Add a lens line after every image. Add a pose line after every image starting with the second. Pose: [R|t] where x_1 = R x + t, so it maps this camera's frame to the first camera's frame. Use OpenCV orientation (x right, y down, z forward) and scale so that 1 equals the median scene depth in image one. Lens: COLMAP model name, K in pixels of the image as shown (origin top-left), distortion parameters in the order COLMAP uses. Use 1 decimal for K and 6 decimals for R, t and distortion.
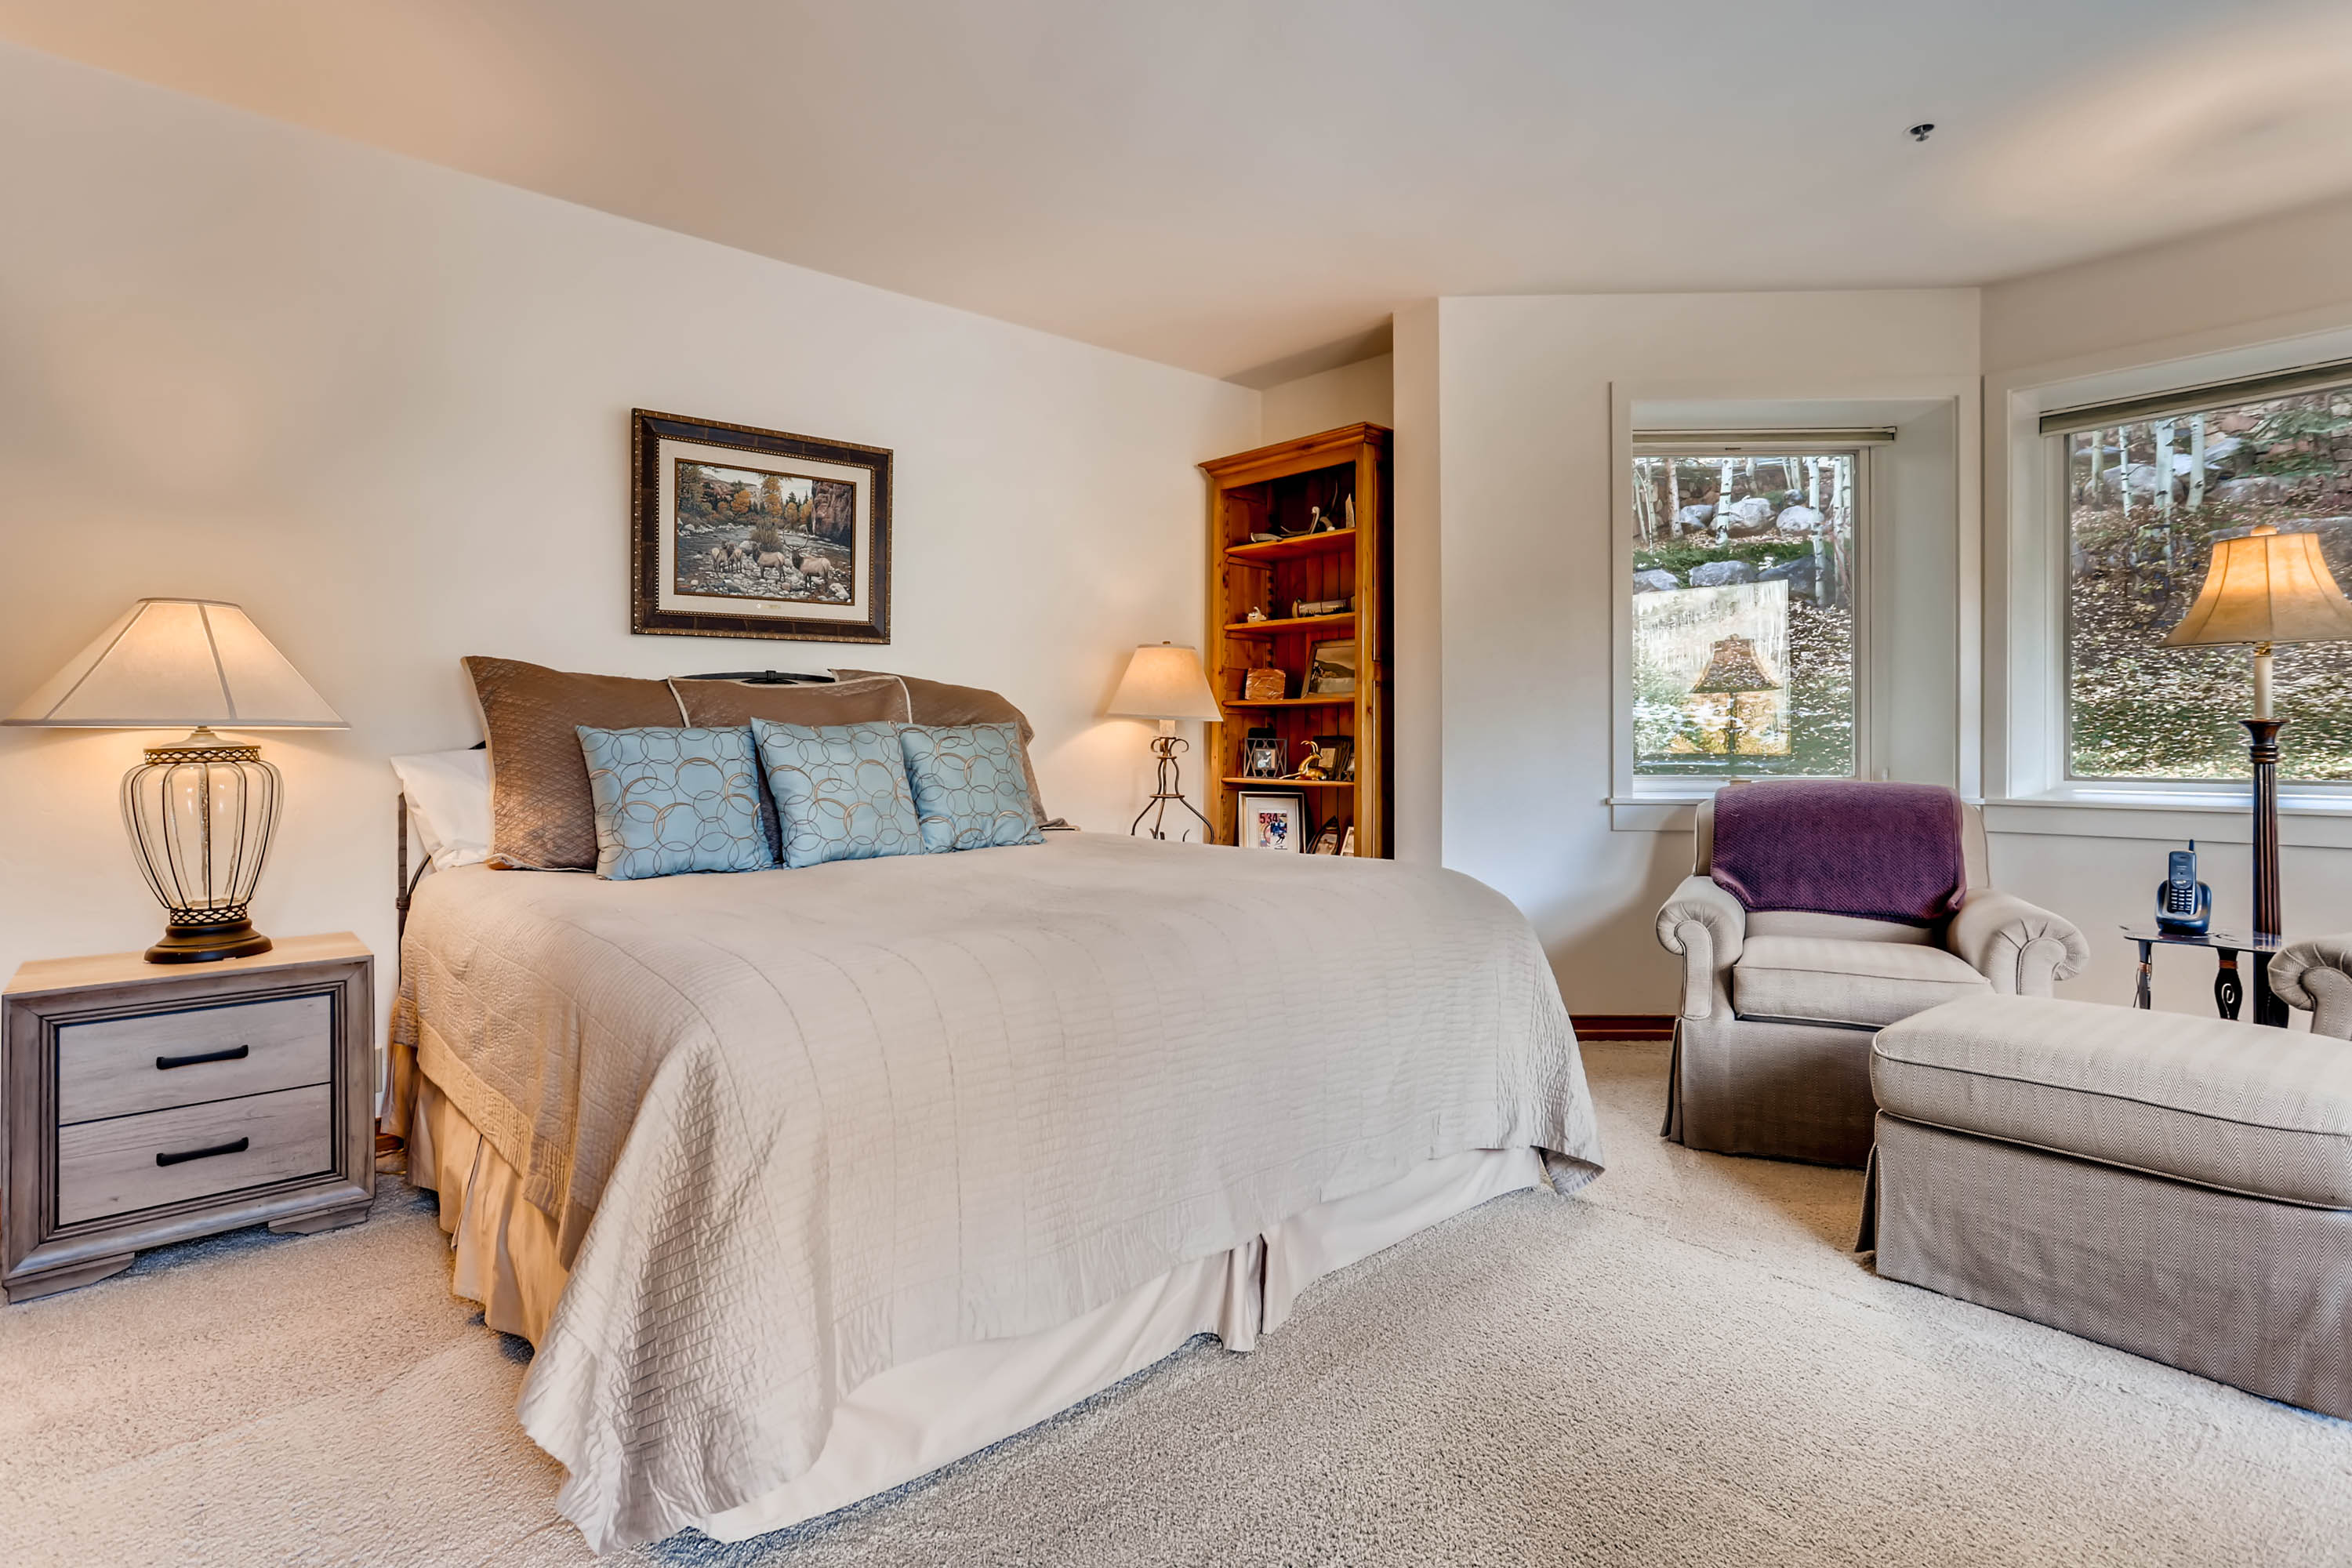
lens RADIAL K [[1162.9, 0, 1175.1], [0, 1162.9, 788.5], [0, 0, 1]] dist [-0.038981, 0.024704]
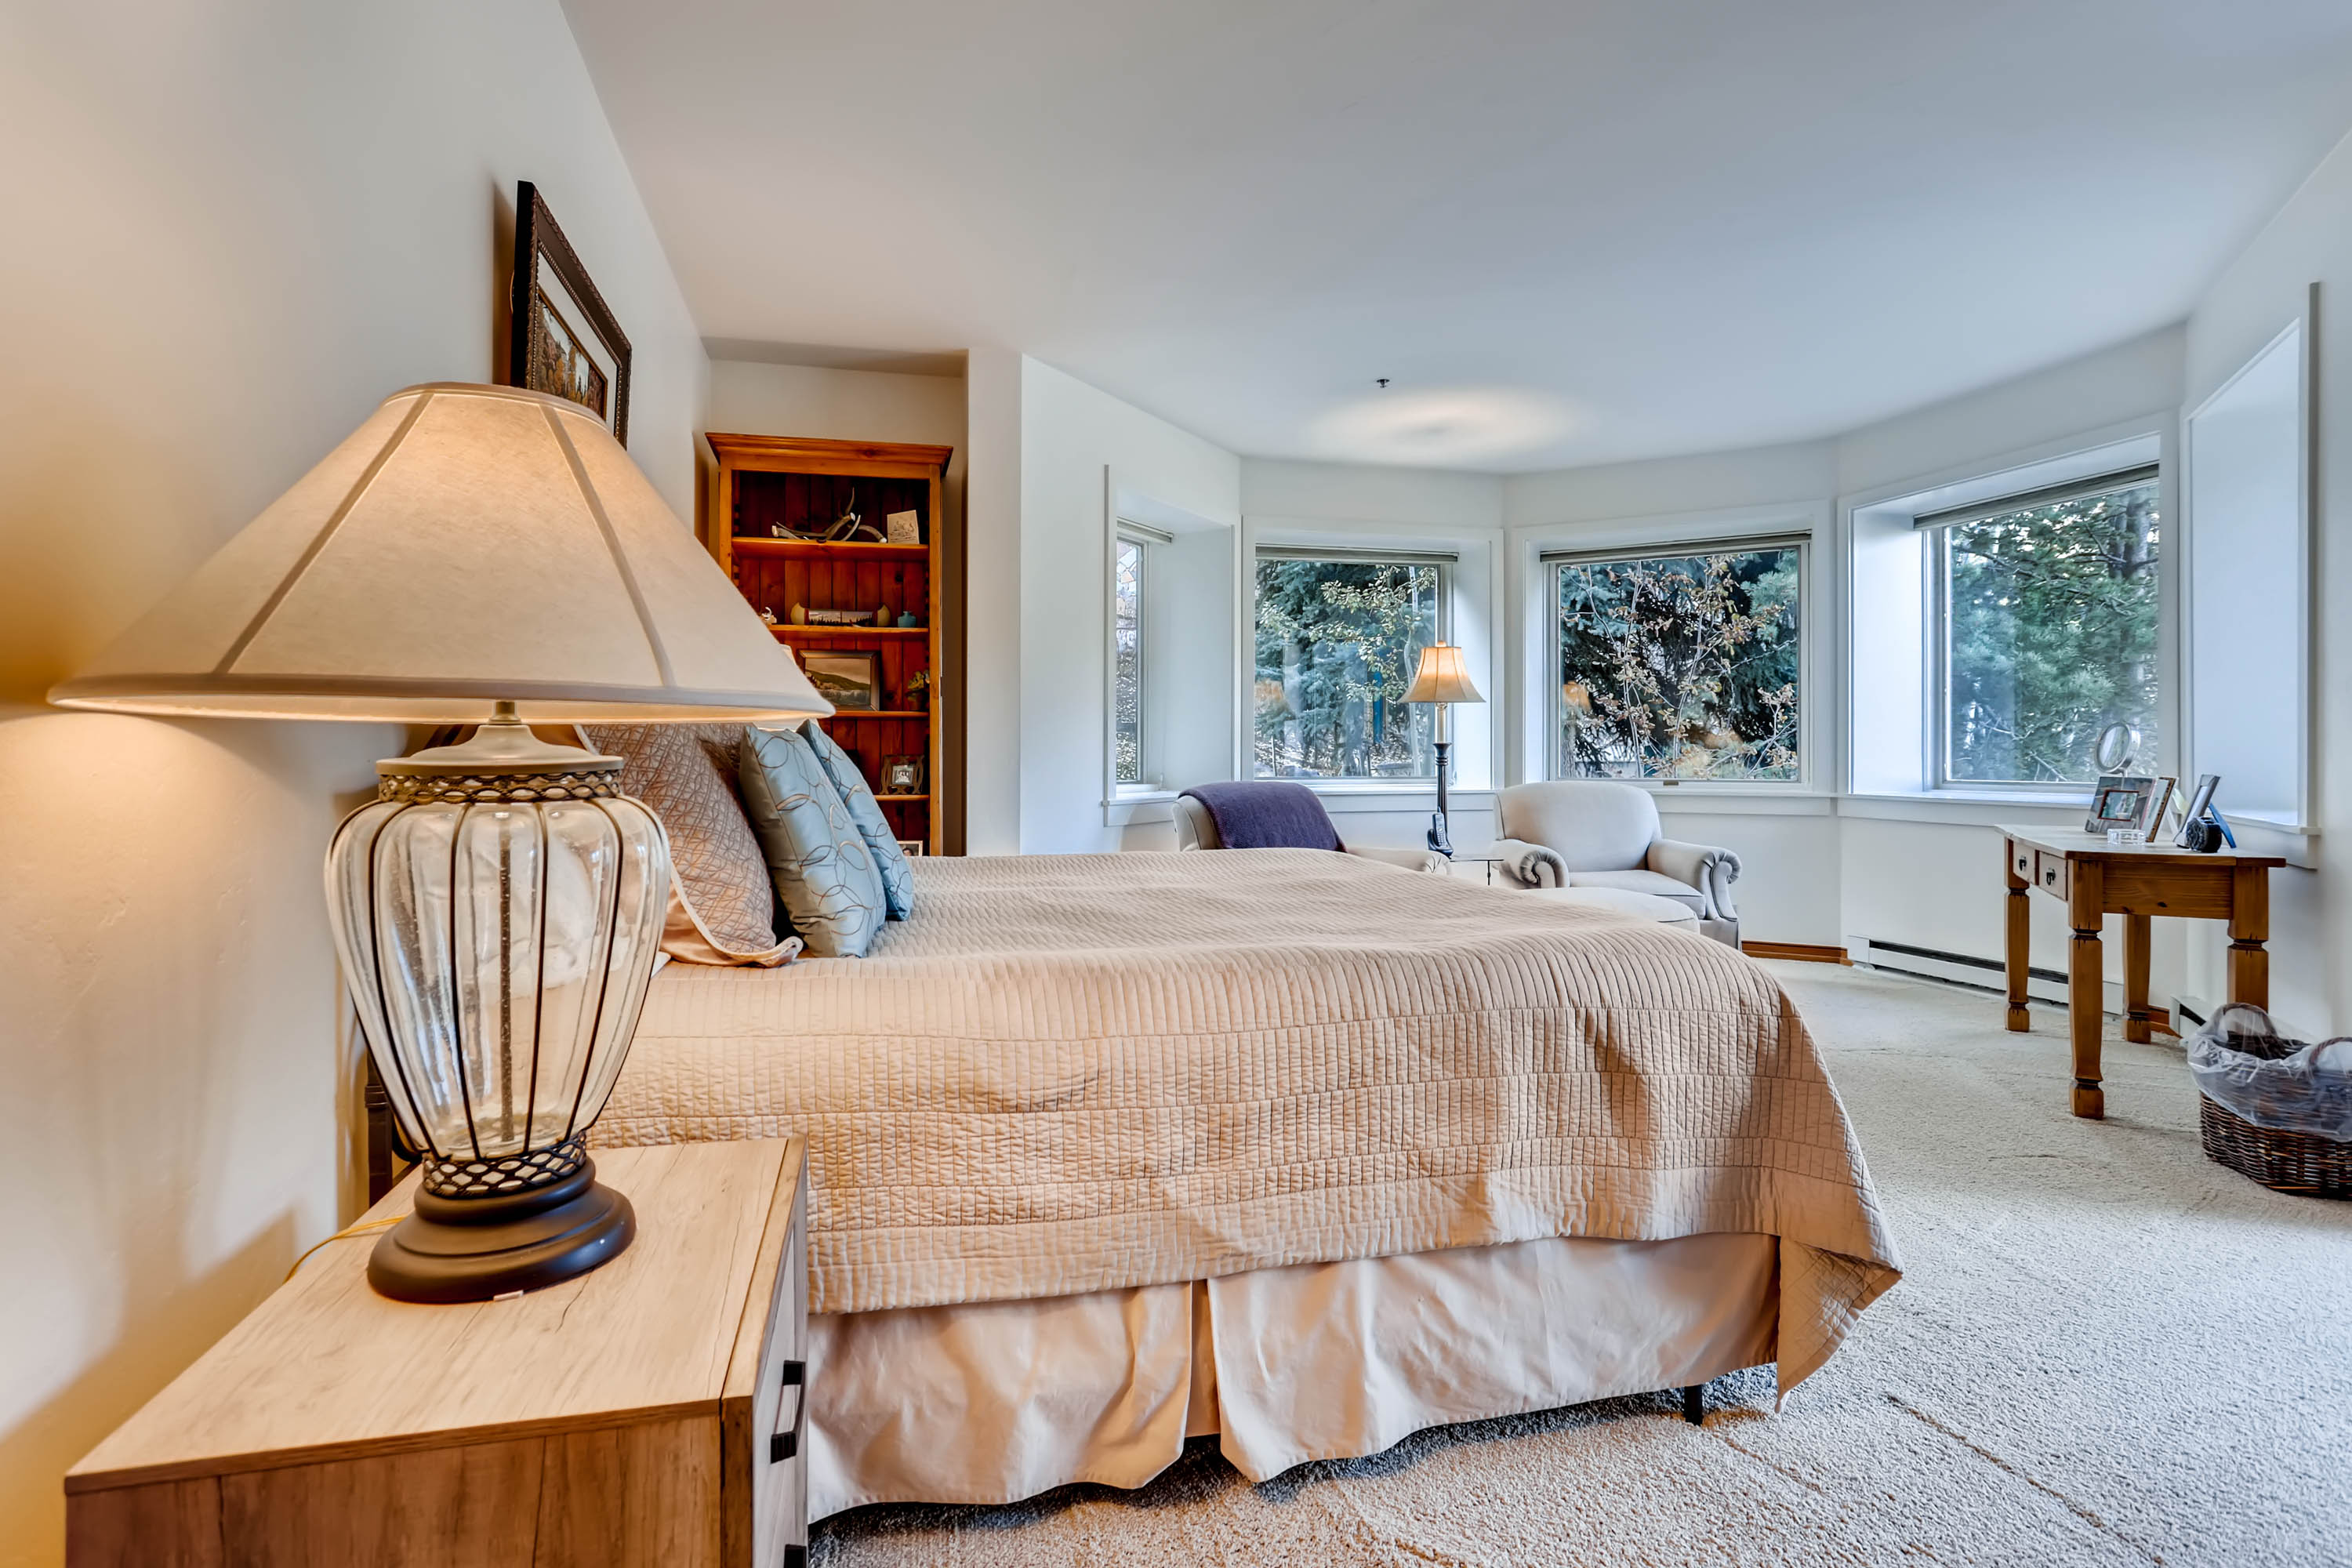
lens RADIAL K [[1158.4, 0, 1167.3], [0, 1158.4, 804.9], [0, 0, 1]] dist [-0.033287, 0.021879]
pose [[0.465079, -0.037930, 0.884456, -0.690196], [0.039462, 0.998977, 0.022090, -0.012915], [-0.884389, 0.024629, 0.466100, 0.368780]]
